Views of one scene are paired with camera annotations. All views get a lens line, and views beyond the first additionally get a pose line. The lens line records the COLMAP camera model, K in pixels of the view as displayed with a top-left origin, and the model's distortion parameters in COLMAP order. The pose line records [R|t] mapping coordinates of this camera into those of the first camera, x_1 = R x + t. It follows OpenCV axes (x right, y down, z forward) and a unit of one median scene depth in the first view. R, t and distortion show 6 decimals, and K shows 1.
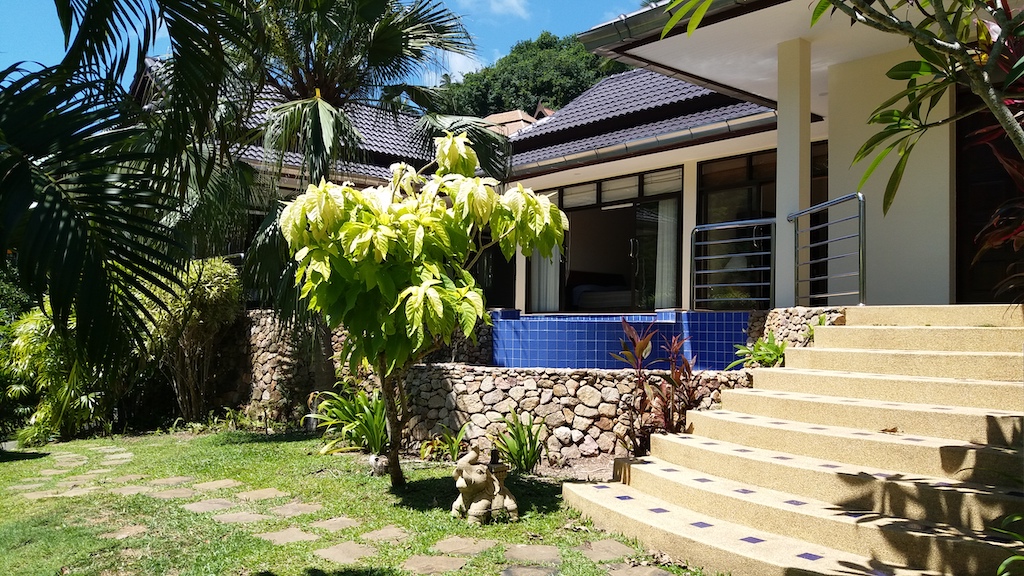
lens RADIAL K [[854.0, 0, 512.0], [0, 854.0, 288.0], [0, 0, 1]] dist [0.009860, 0.002254]
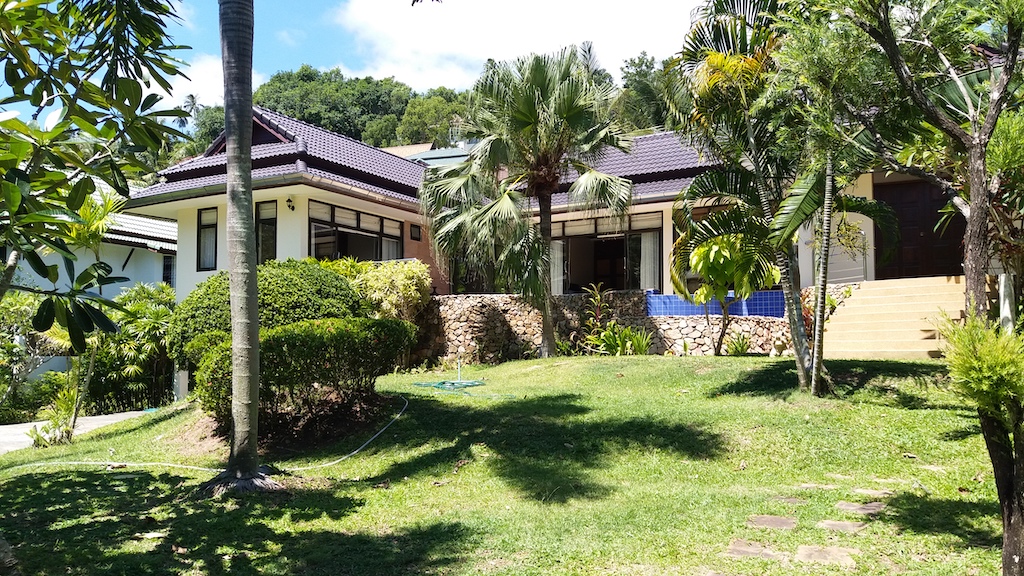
lens RADIAL K [[854.0, 0, 512.0], [0, 854.0, 288.0], [0, 0, 1]] dist [0.009860, 0.002254]
pose [[0.940094, 0.015271, 0.340574, -0.627845], [-0.003085, 0.999336, -0.036294, 0.060910], [-0.340903, 0.033070, 0.939517, -0.411921]]
